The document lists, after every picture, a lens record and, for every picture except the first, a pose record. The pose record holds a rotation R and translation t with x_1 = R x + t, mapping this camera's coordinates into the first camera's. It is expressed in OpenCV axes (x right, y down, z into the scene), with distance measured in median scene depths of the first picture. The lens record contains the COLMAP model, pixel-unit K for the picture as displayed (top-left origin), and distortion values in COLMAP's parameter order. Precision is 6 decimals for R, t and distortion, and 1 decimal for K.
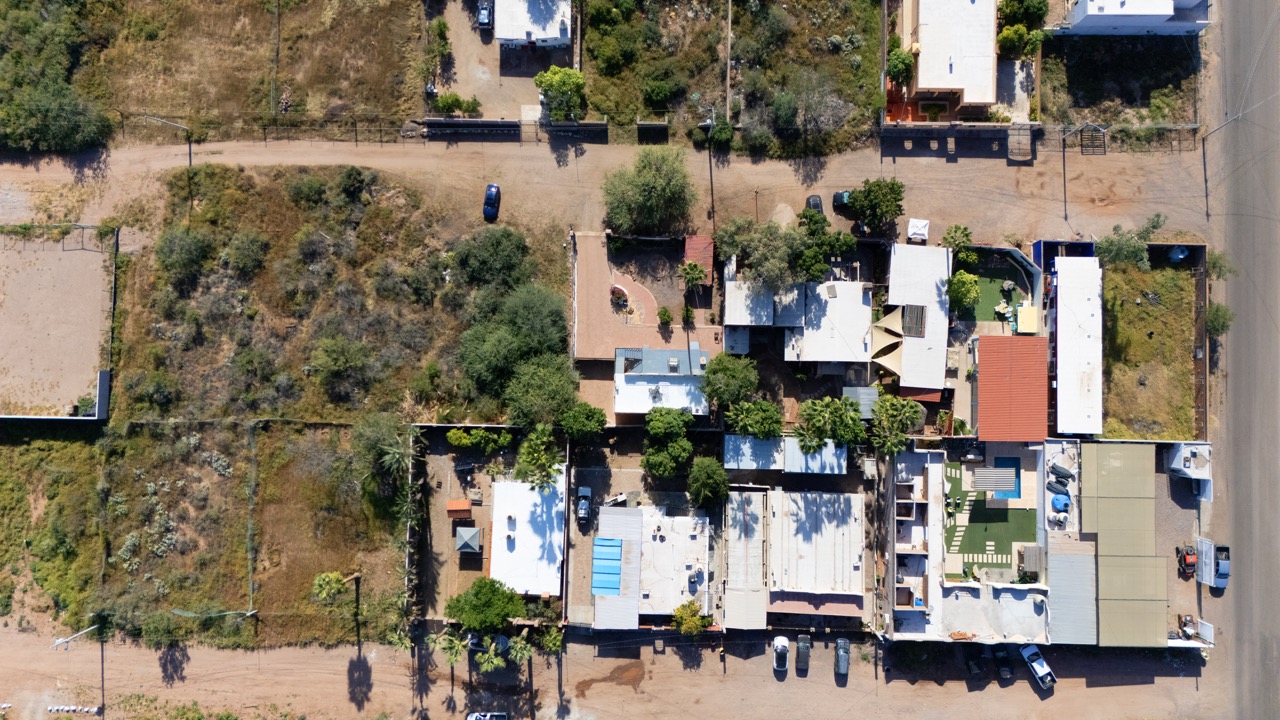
lens RADIAL K [[936.3, 0, 640.0], [0, 936.3, 360.0], [0, 0, 1]] dist [0.103112, -0.124360]
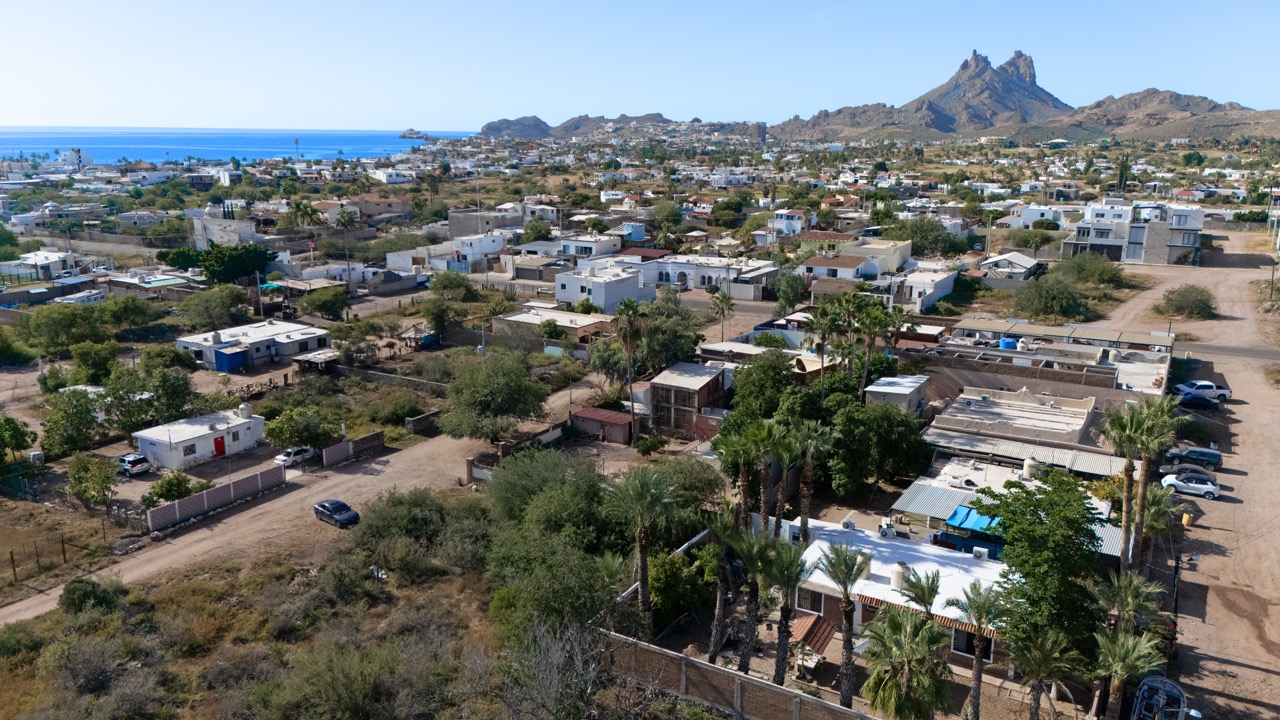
lens RADIAL K [[936.3, 0, 640.0], [0, 936.3, 360.0], [0, 0, 1]] dist [0.103112, -0.124360]
pose [[0.493284, -0.150673, 0.856720, -0.581755], [0.866720, 0.168855, -0.469345, 0.271653], [-0.073943, 0.974056, 0.213885, 0.790639]]
